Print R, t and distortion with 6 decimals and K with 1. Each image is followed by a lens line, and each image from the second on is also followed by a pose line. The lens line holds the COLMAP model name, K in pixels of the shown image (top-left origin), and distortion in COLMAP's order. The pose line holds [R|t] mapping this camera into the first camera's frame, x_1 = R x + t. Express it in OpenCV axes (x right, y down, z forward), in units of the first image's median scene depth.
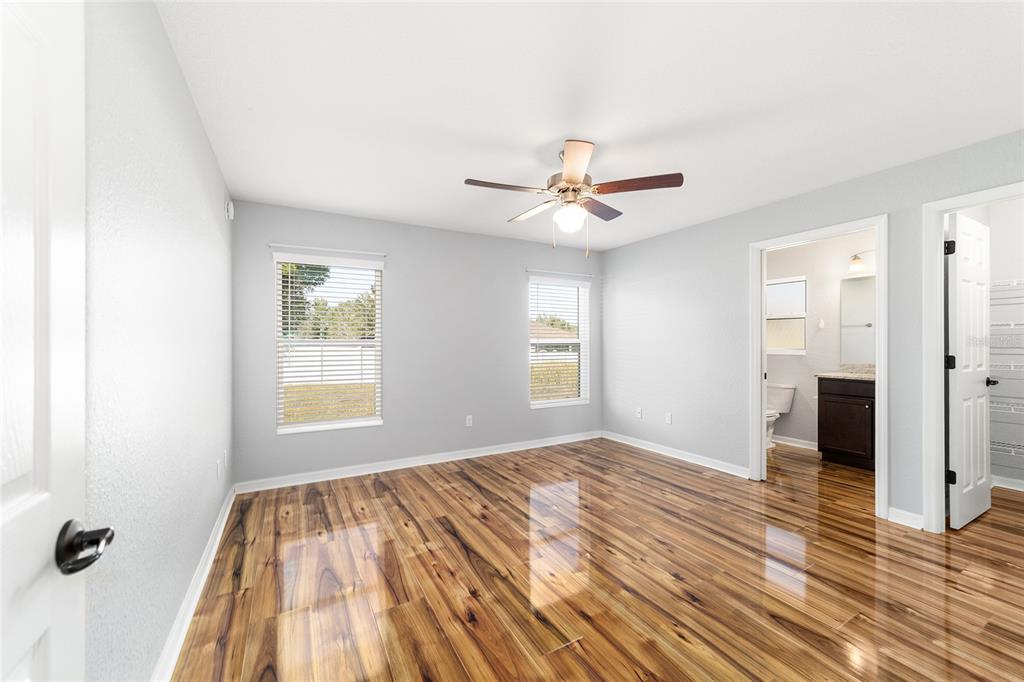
lens RADIAL K [[391.2, 0, 510.4], [0, 391.2, 338.6], [0, 0, 1]] dist [-0.011870, 0.006481]
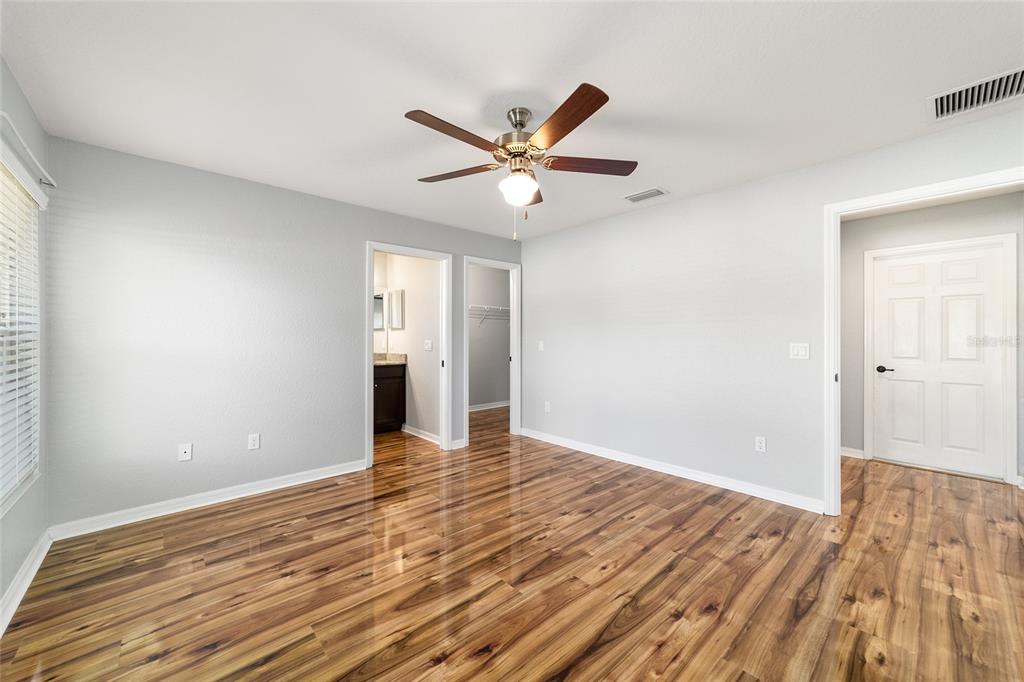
lens RADIAL K [[391.2, 0, 510.4], [0, 391.2, 338.6], [0, 0, 1]] dist [-0.011870, 0.006481]
pose [[-0.210839, 0.000813, 0.977521, -0.688223], [-0.012675, 0.999913, -0.003565, 0.020906], [-0.977439, -0.013142, -0.210810, 1.220167]]
